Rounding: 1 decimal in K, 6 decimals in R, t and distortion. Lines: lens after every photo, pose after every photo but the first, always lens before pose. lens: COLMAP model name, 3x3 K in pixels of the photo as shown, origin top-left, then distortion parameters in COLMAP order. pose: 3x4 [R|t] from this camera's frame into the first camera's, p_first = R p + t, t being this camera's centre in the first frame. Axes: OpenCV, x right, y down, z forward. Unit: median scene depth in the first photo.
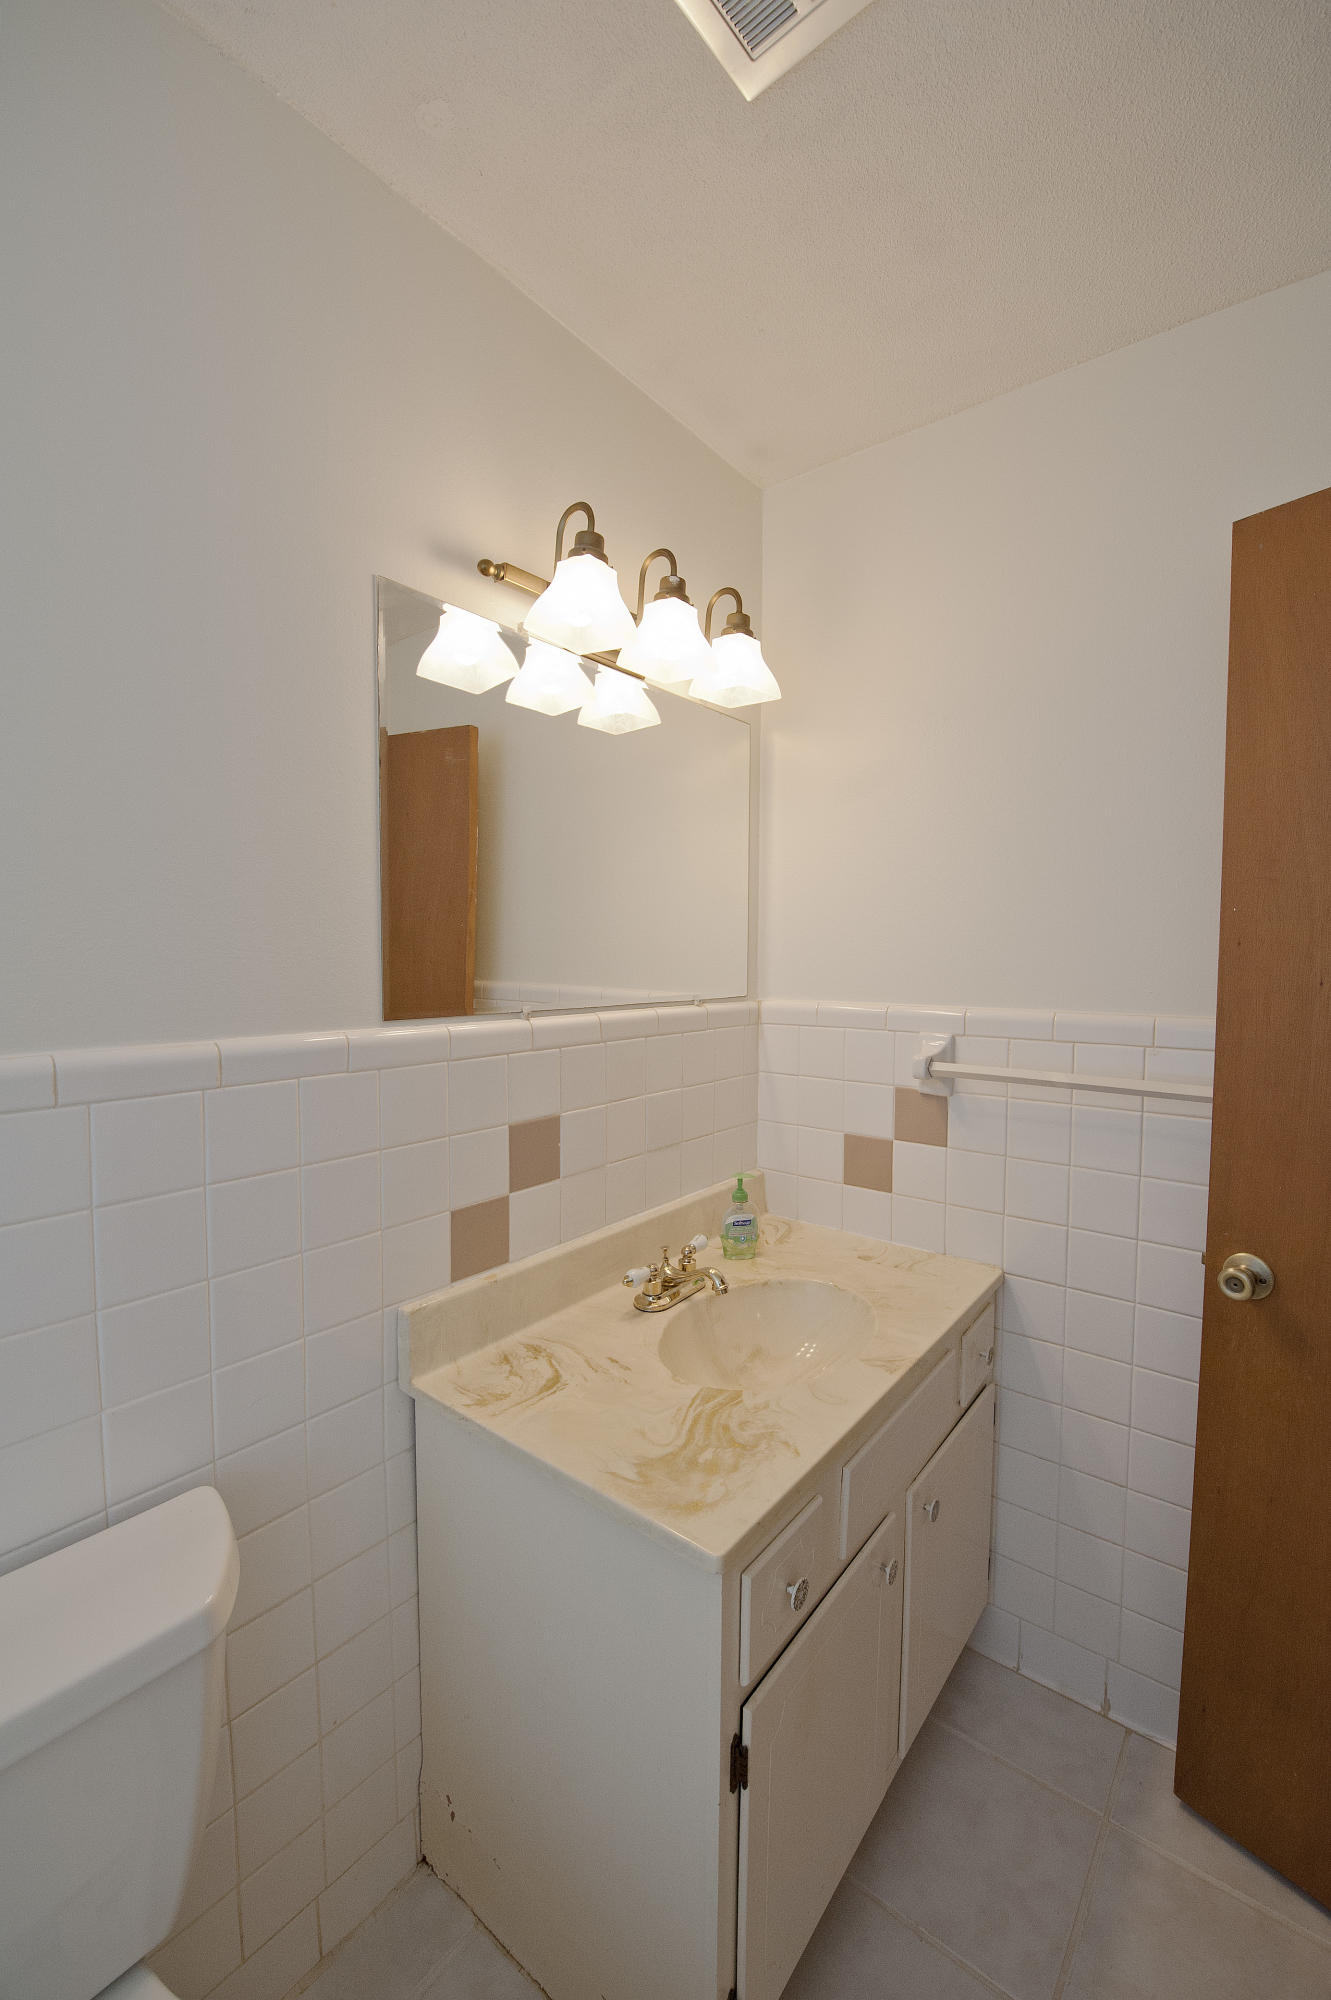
lens RADIAL K [[816.8, 0, 665.5], [0, 816.8, 1000.0], [0, 0, 1]] dist [-0.000312, -0.007028]
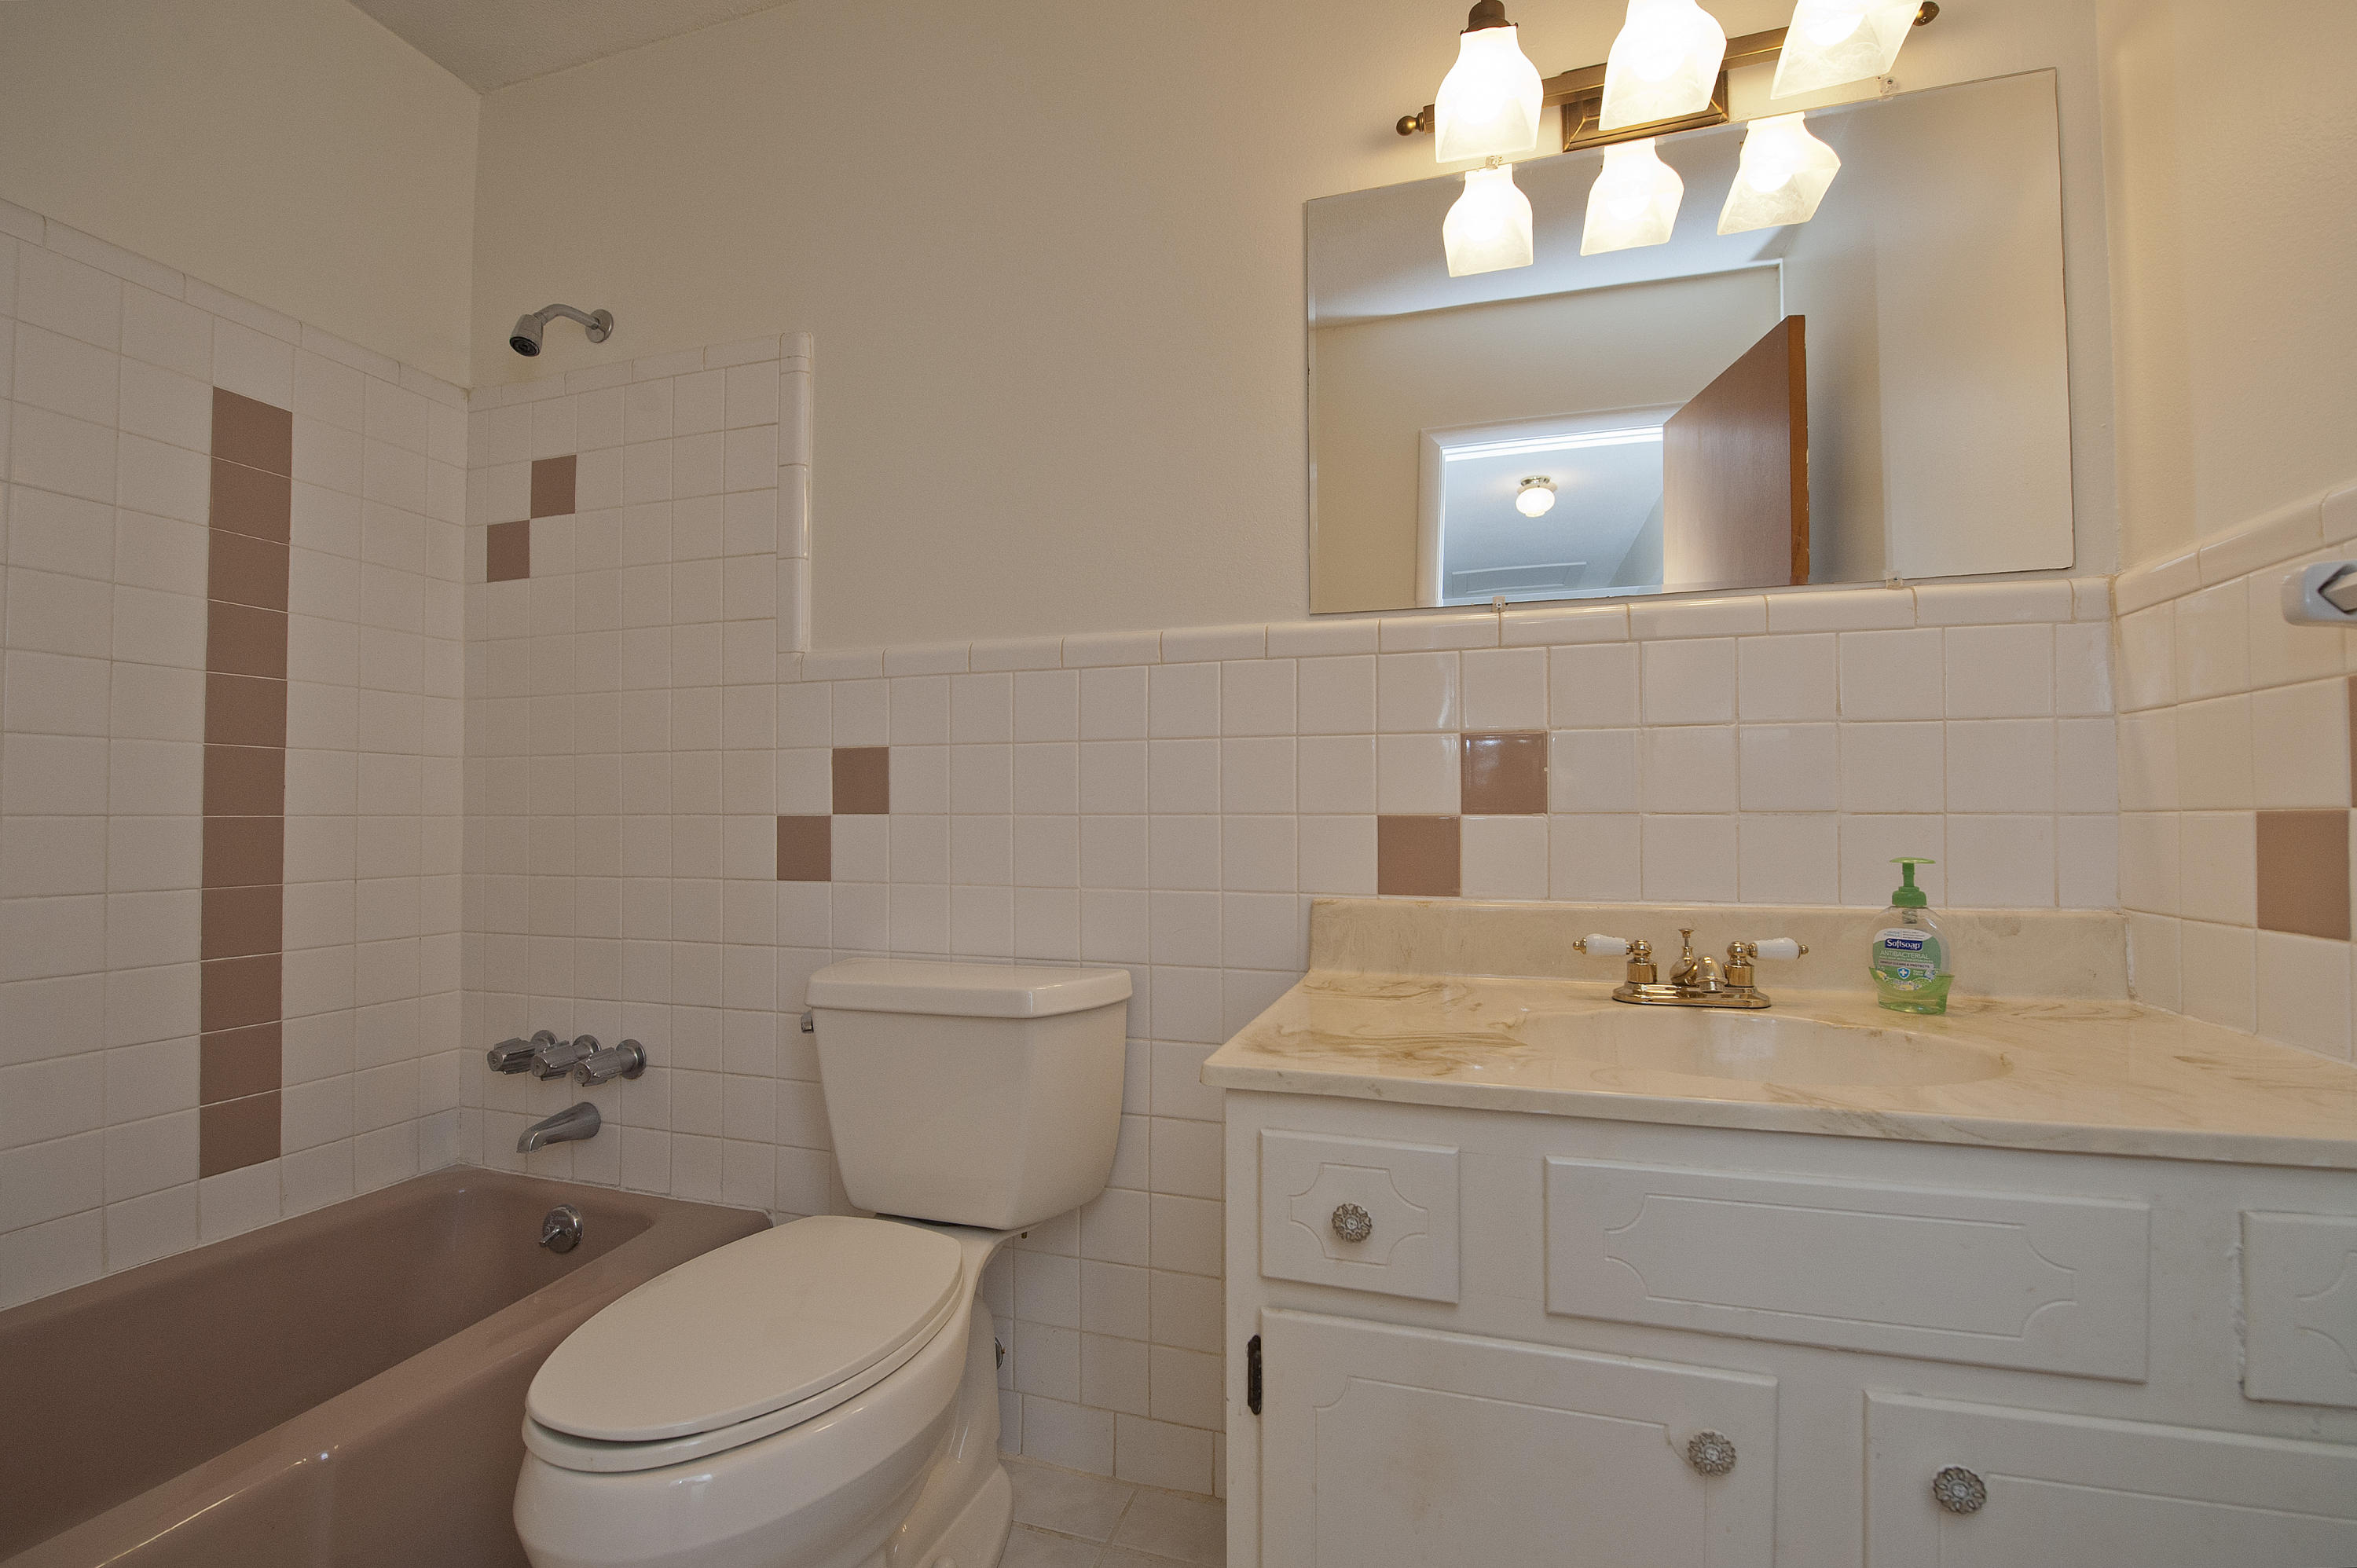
lens RADIAL K [[962.6, 0, 1184.6], [0, 962.6, 794.7], [0, 0, 1]] dist [-0.000312, -0.007028]
pose [[0.367785, -0.019271, -0.929711, 0.631803], [-0.053556, 0.997687, -0.041867, 0.272093], [0.928367, 0.065190, 0.365902, 0.362982]]
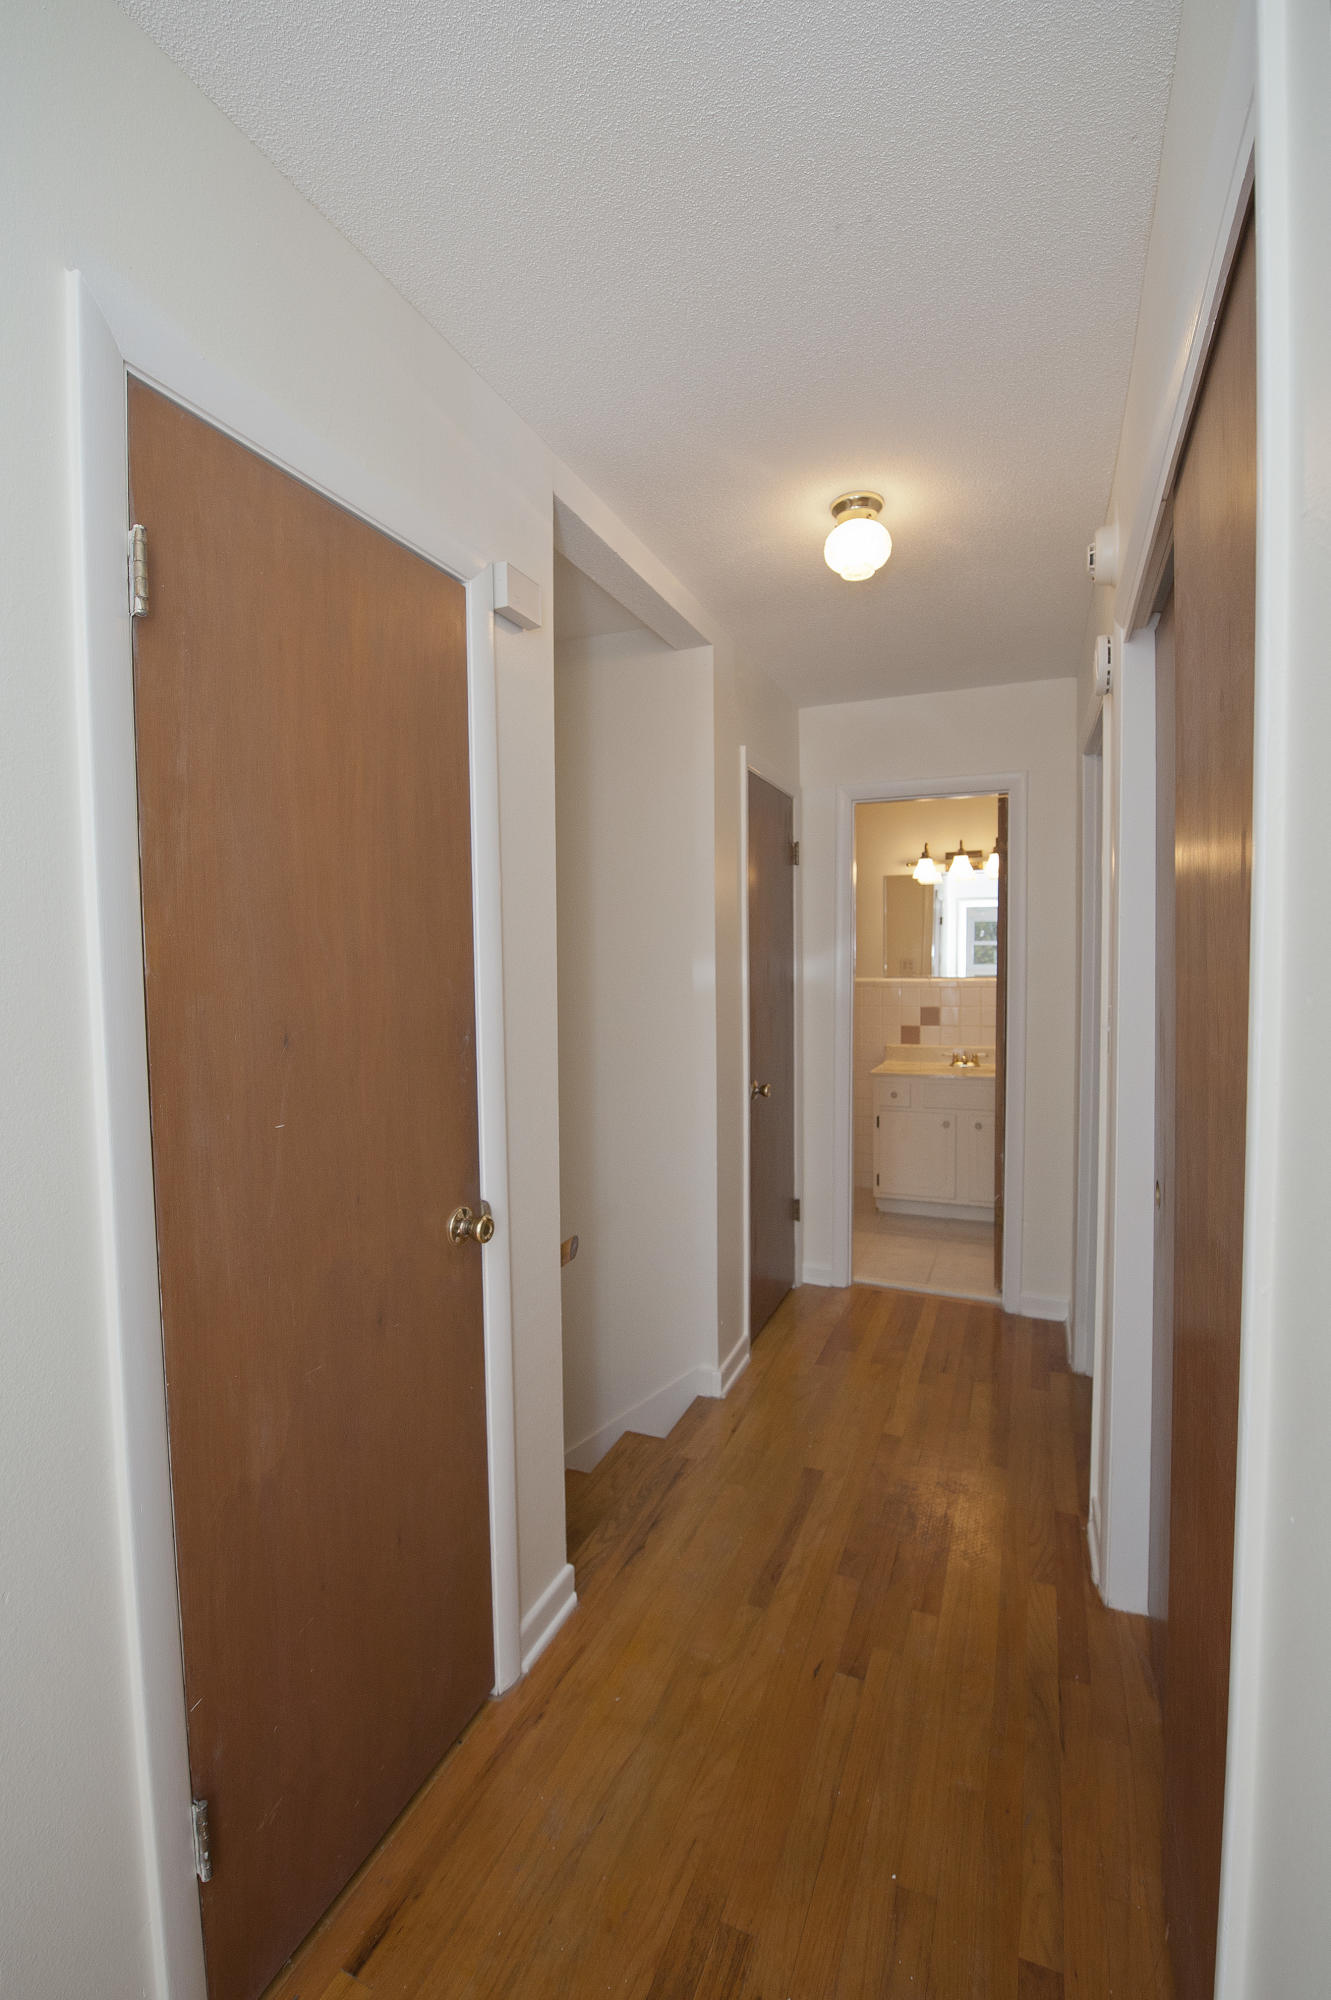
lens RADIAL K [[816.8, 0, 665.5], [0, 816.8, 1000.0], [0, 0, 1]] dist [-0.000312, -0.007028]
pose [[0.271590, 0.047581, -0.961236, 3.078137], [-0.043782, 0.998354, 0.037048, 0.030927], [0.961417, 0.032023, 0.273226, -1.149283]]
